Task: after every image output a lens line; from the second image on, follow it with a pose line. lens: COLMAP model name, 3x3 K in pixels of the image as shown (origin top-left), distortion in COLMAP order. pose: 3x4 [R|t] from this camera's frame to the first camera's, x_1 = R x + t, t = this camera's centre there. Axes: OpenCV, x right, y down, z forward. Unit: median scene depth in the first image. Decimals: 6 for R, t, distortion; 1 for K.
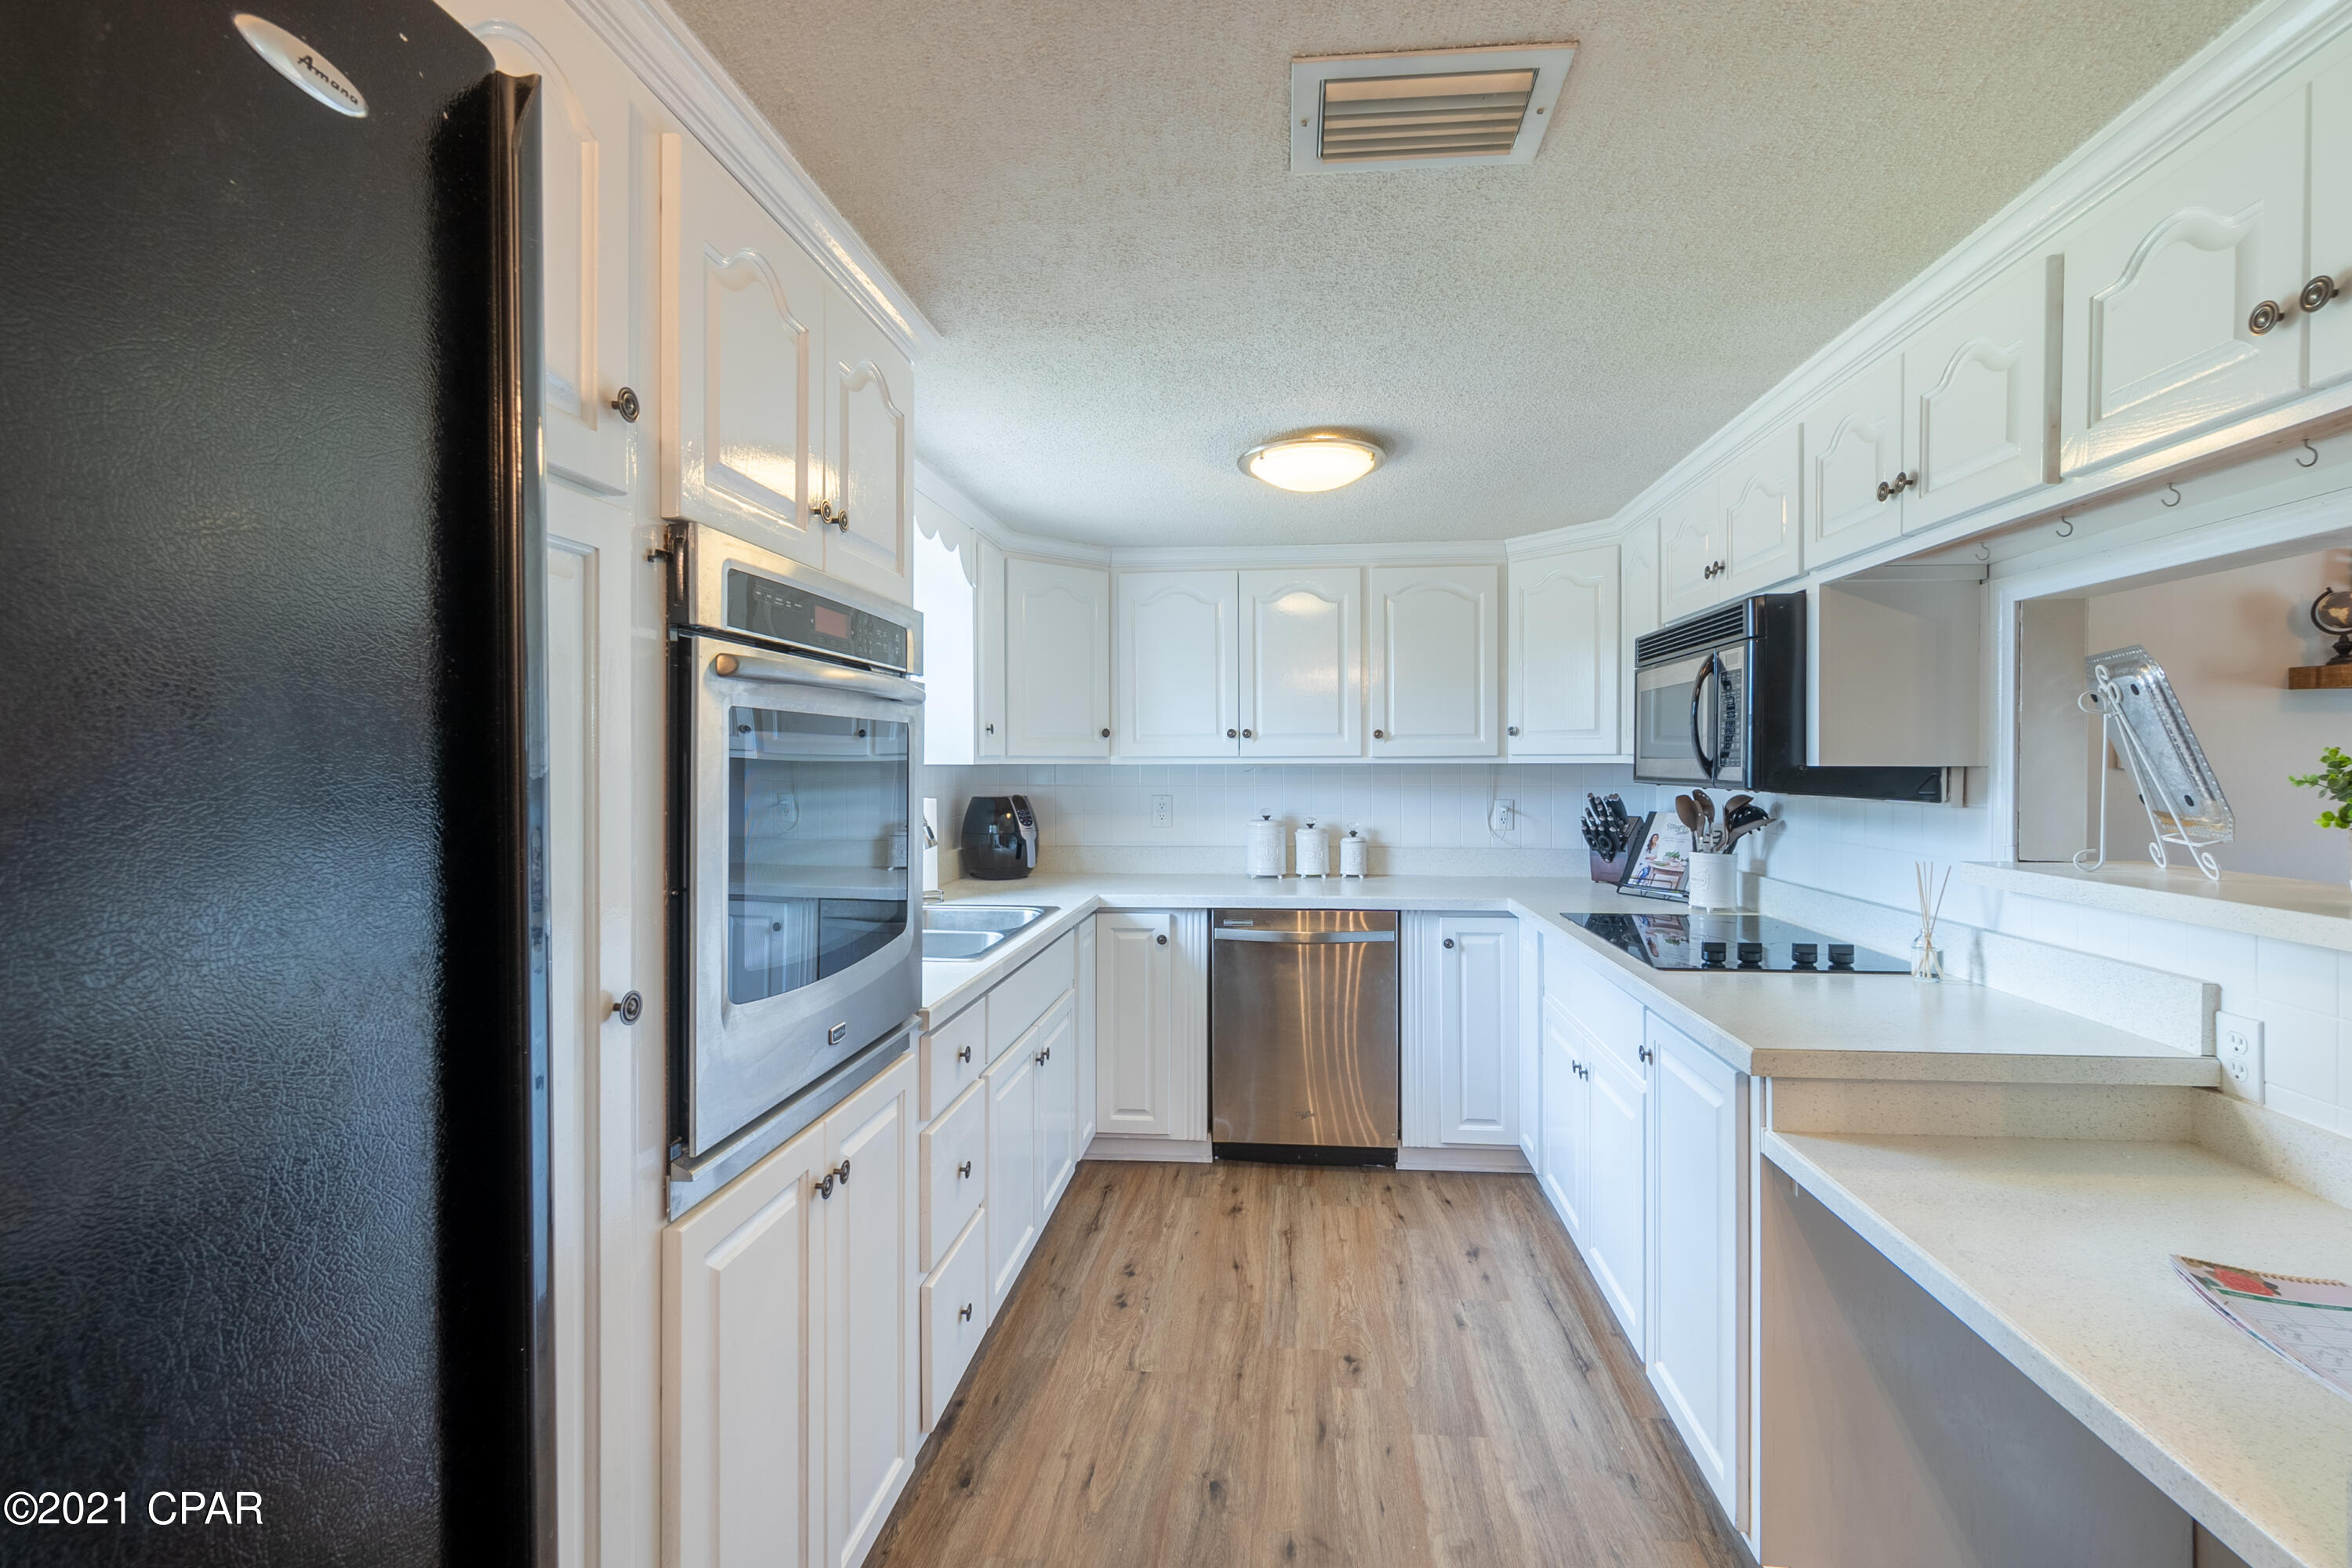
lens RADIAL K [[1026.4, 0, 1211.4], [0, 1026.4, 762.1], [0, 0, 1]] dist [-0.004115, -0.000334]
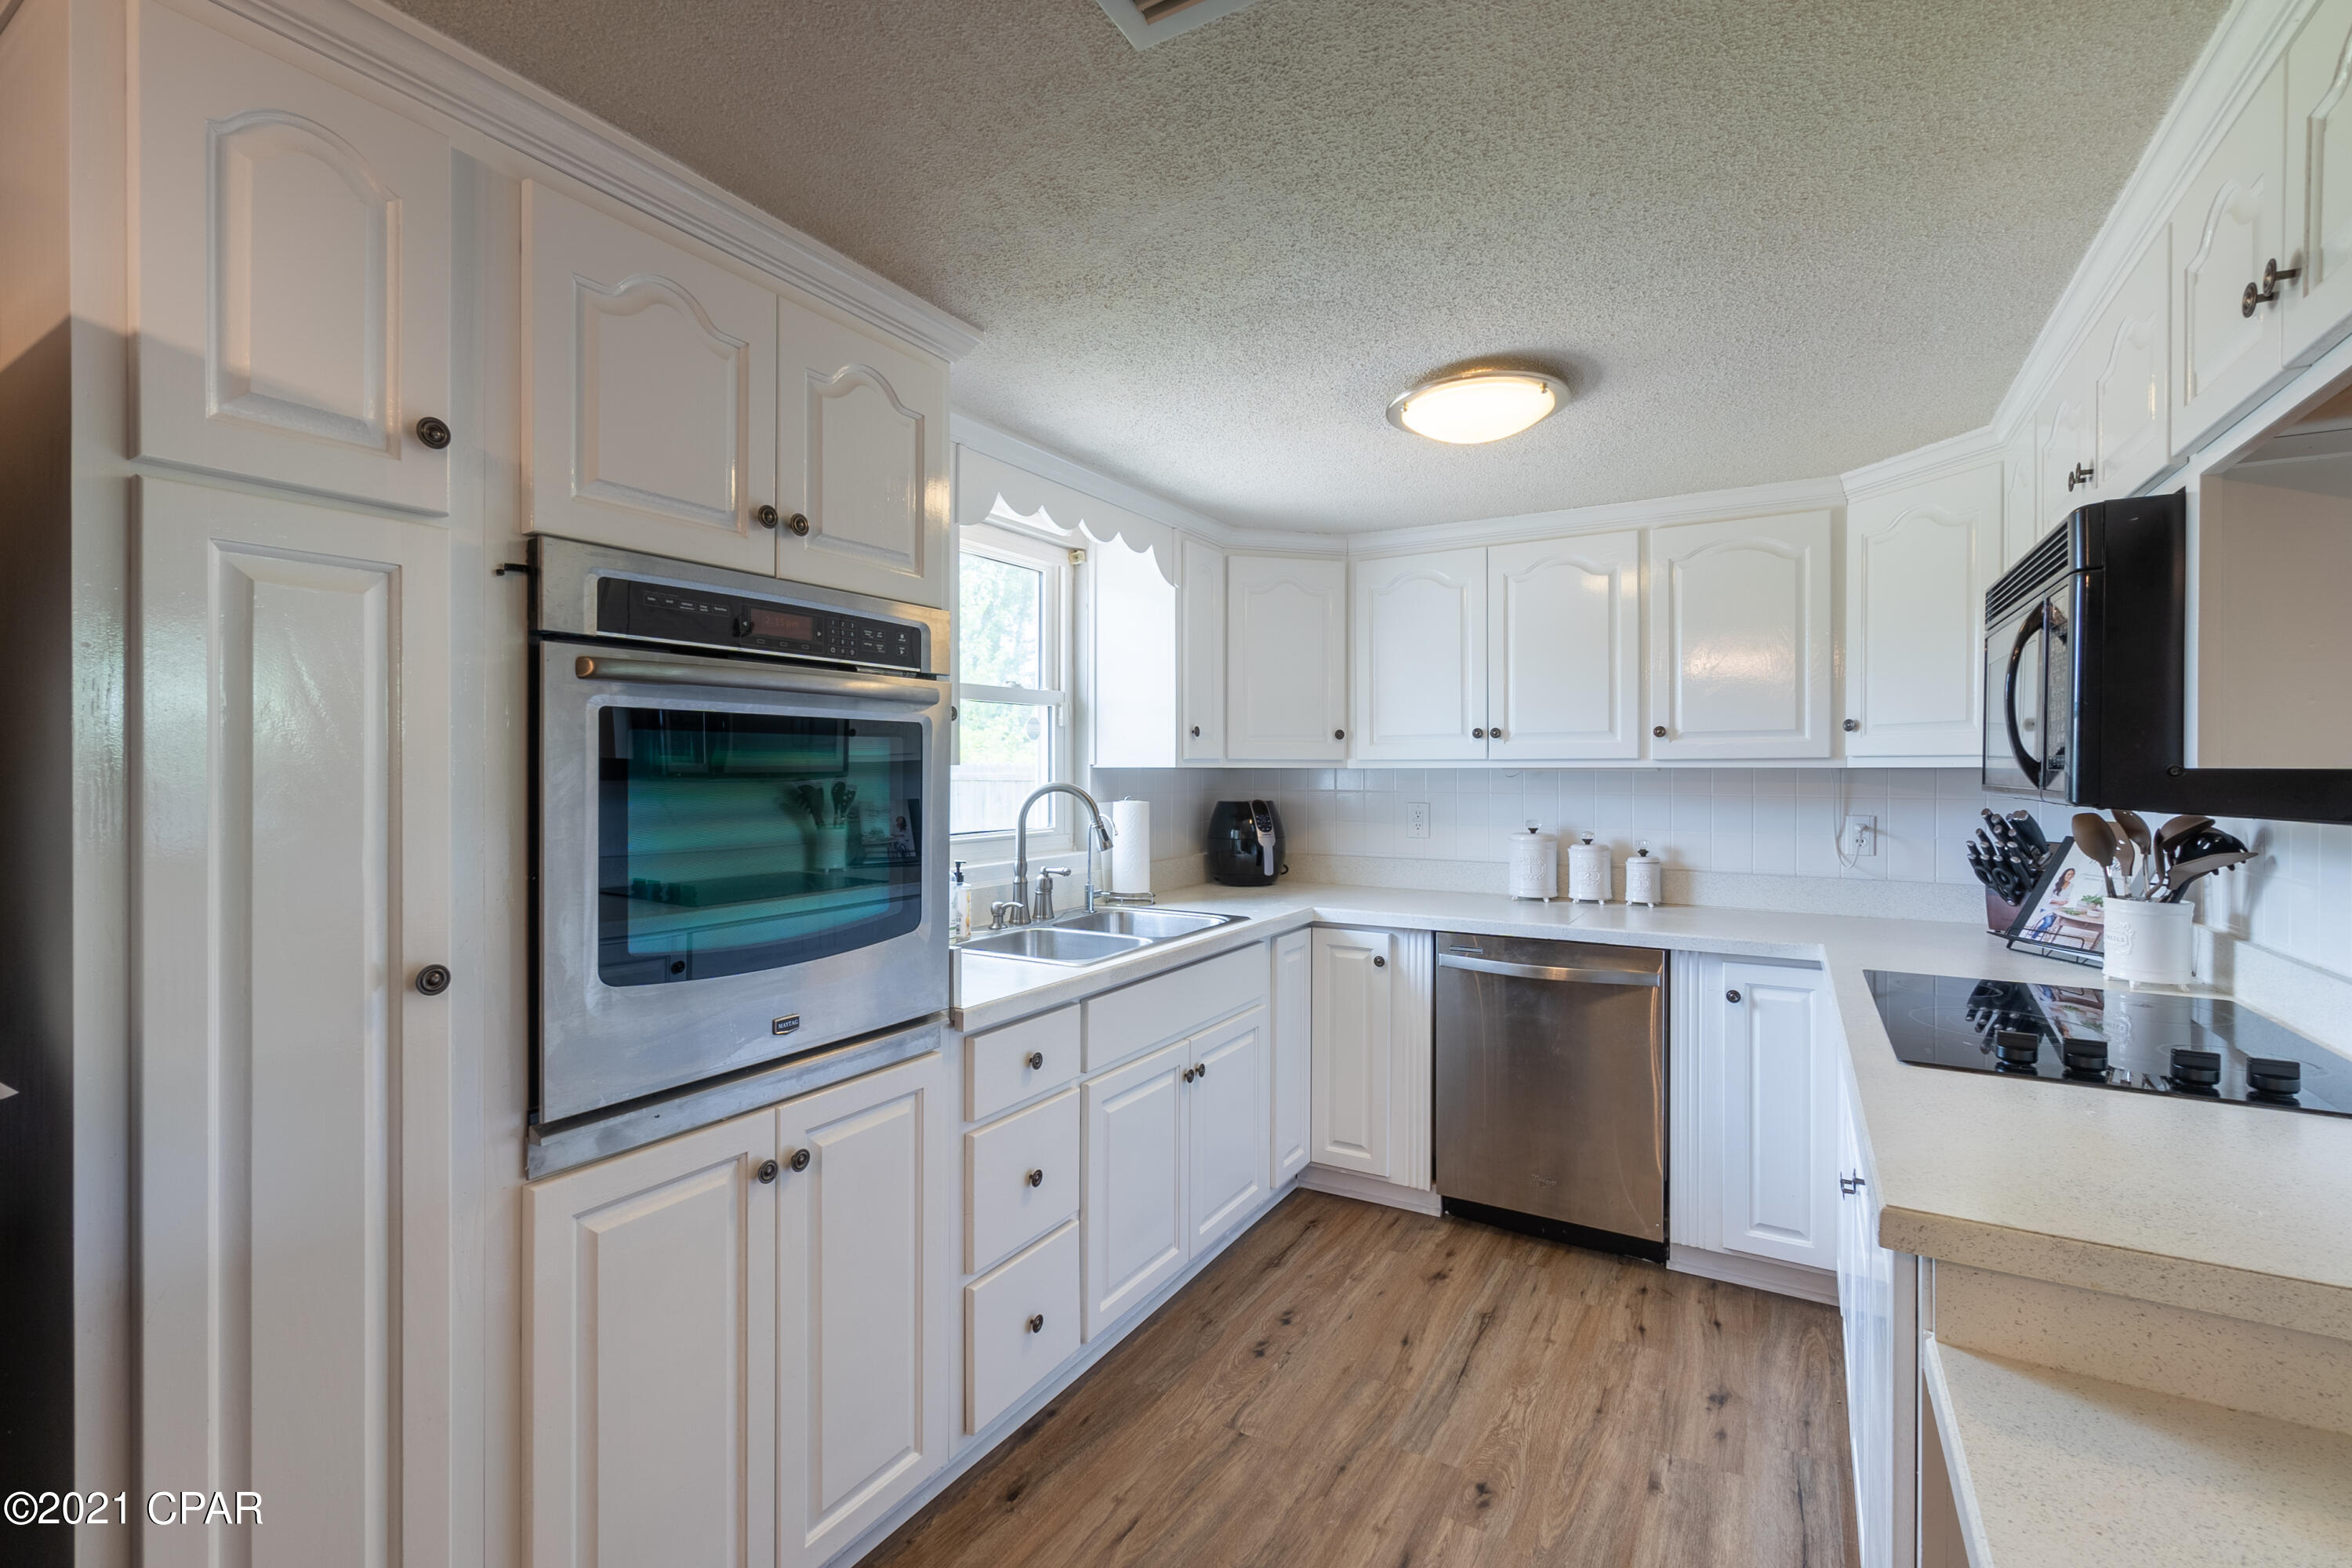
lens RADIAL K [[1027.8, 0, 1174.2], [0, 1027.8, 773.7], [0, 0, 1]] dist [-0.003665, -0.000341]
pose [[0.900078, 0.003725, -0.435713, 0.200673], [-0.001819, 0.999987, 0.004792, 0.003443], [0.435725, -0.003520, 0.900073, 0.113678]]
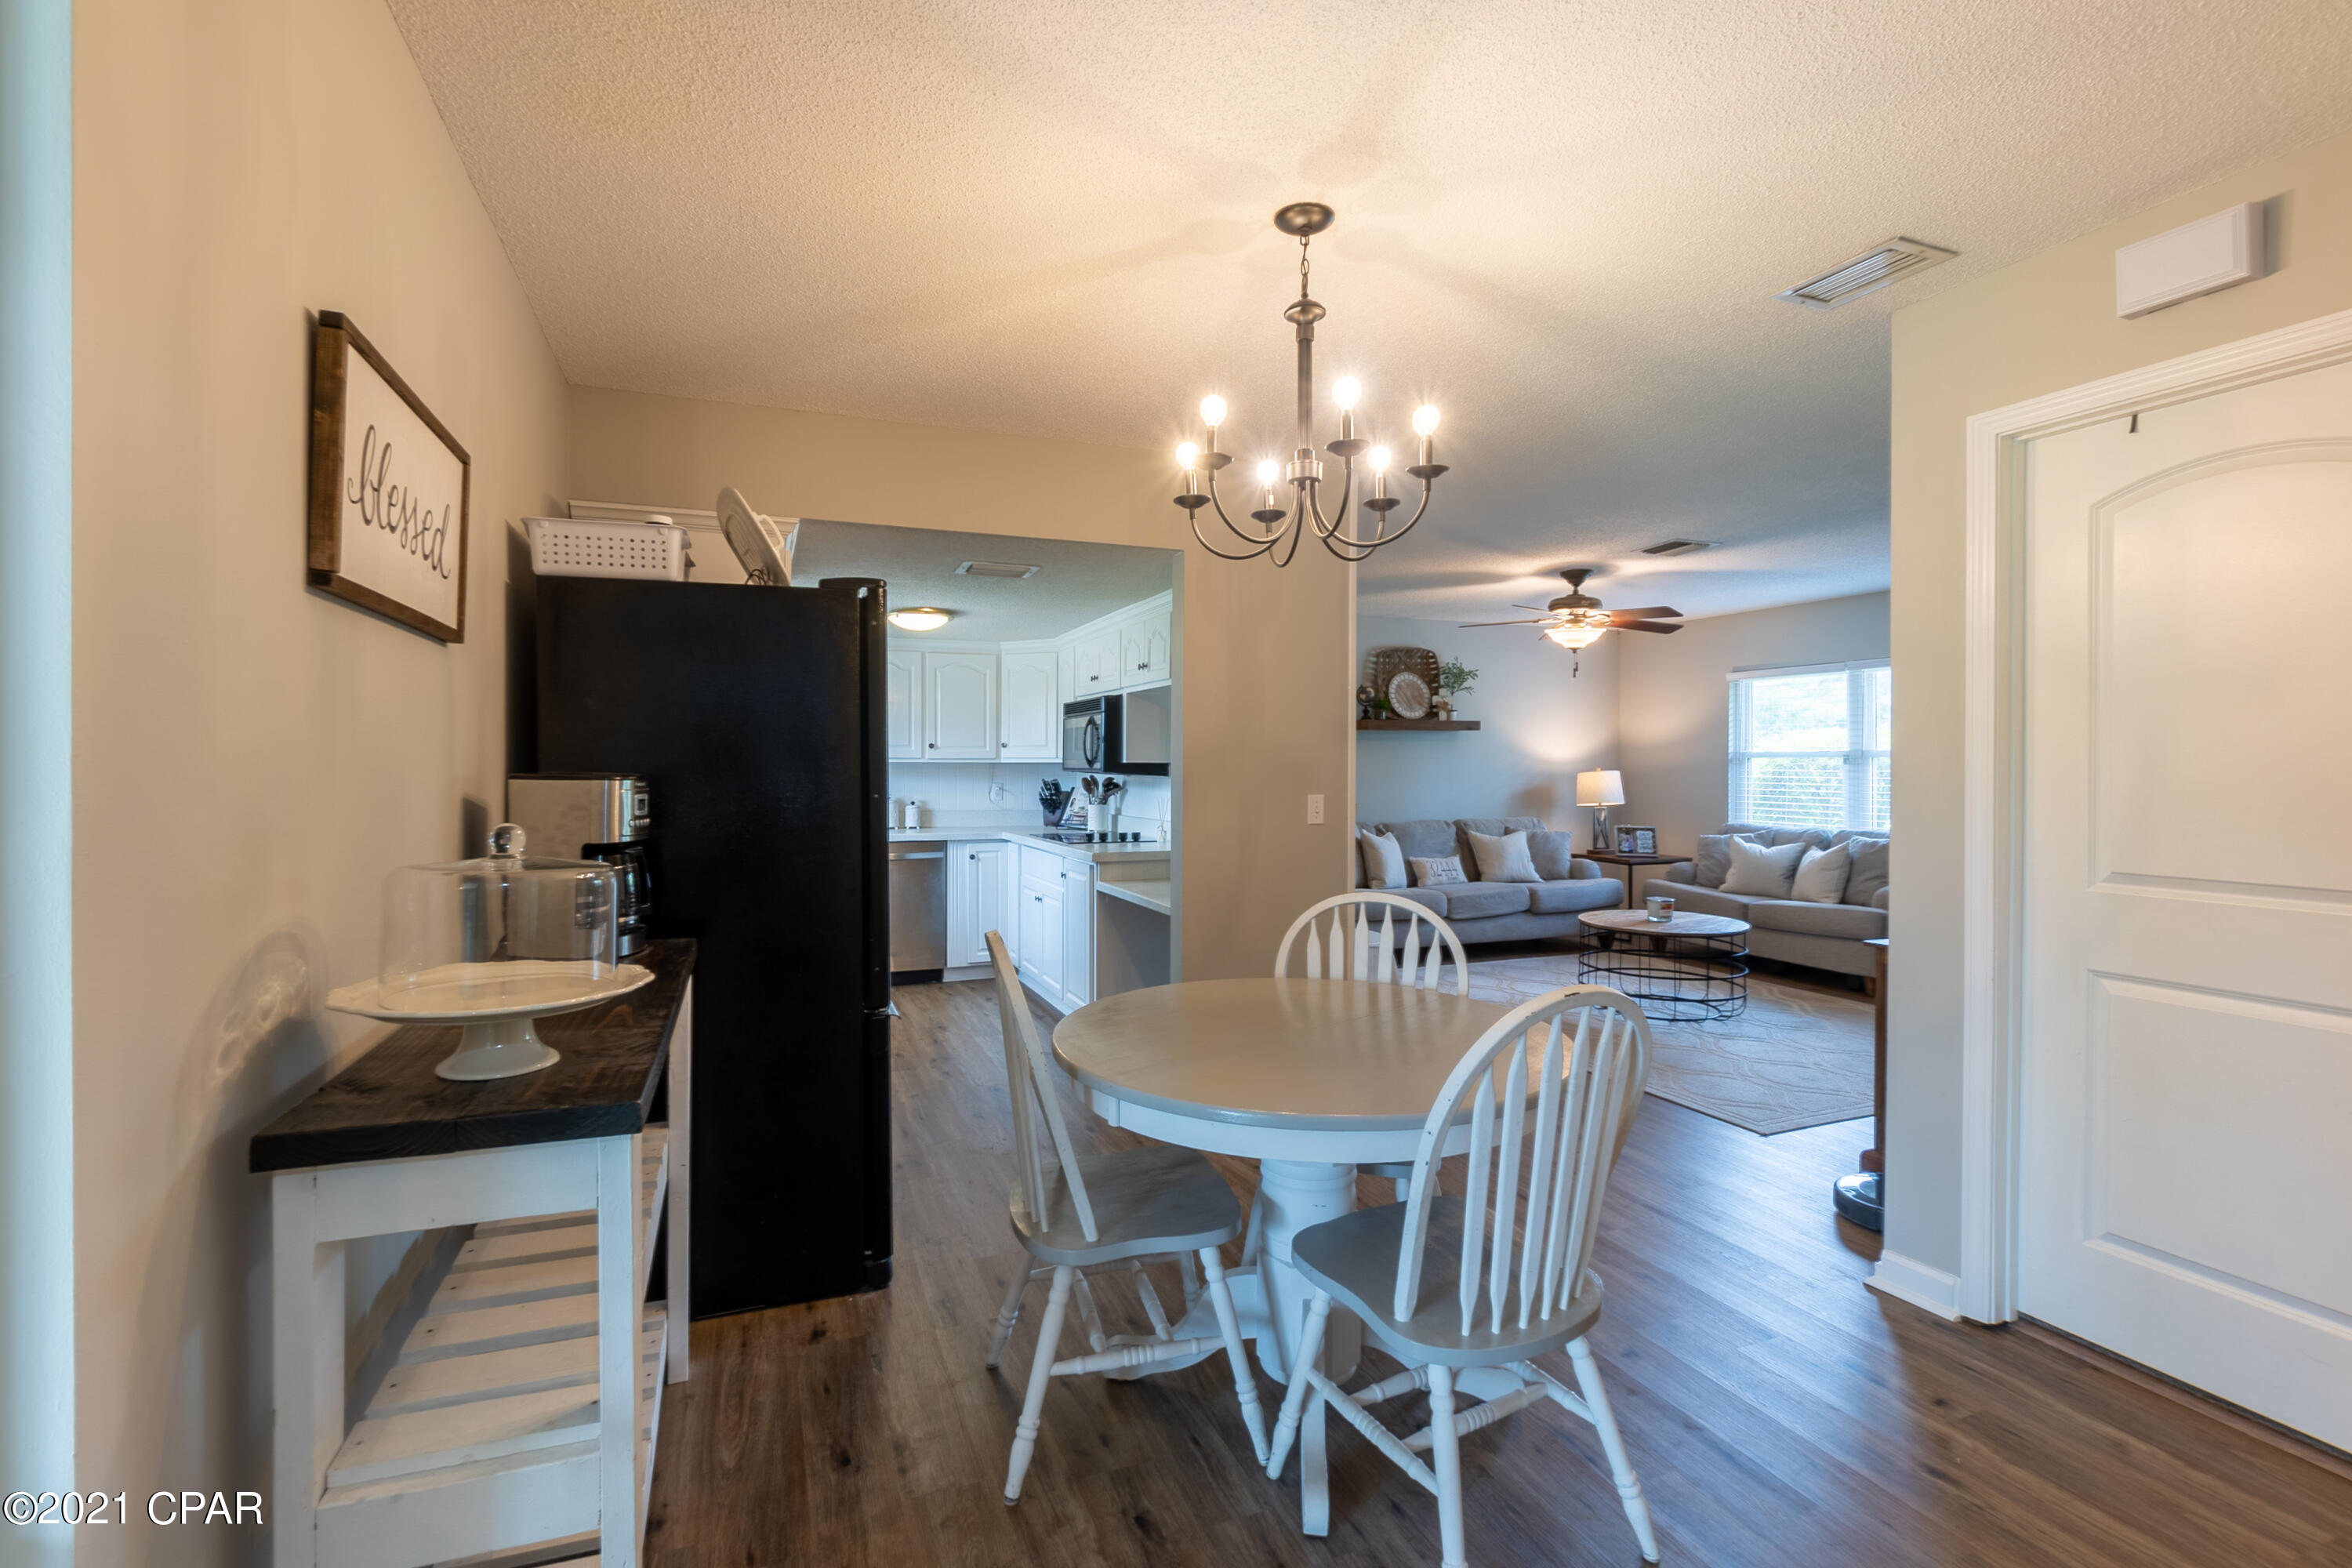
lens RADIAL K [[1066.8, 0, 1152.6], [0, 1066.8, 774.1], [0, 0, 1]] dist [-0.001142, -0.000193]
pose [[0.897670, 0.000494, 0.440668, -0.364223], [-0.003257, 0.999980, 0.005512, 0.012467], [-0.440656, -0.006383, 0.897653, -0.984292]]
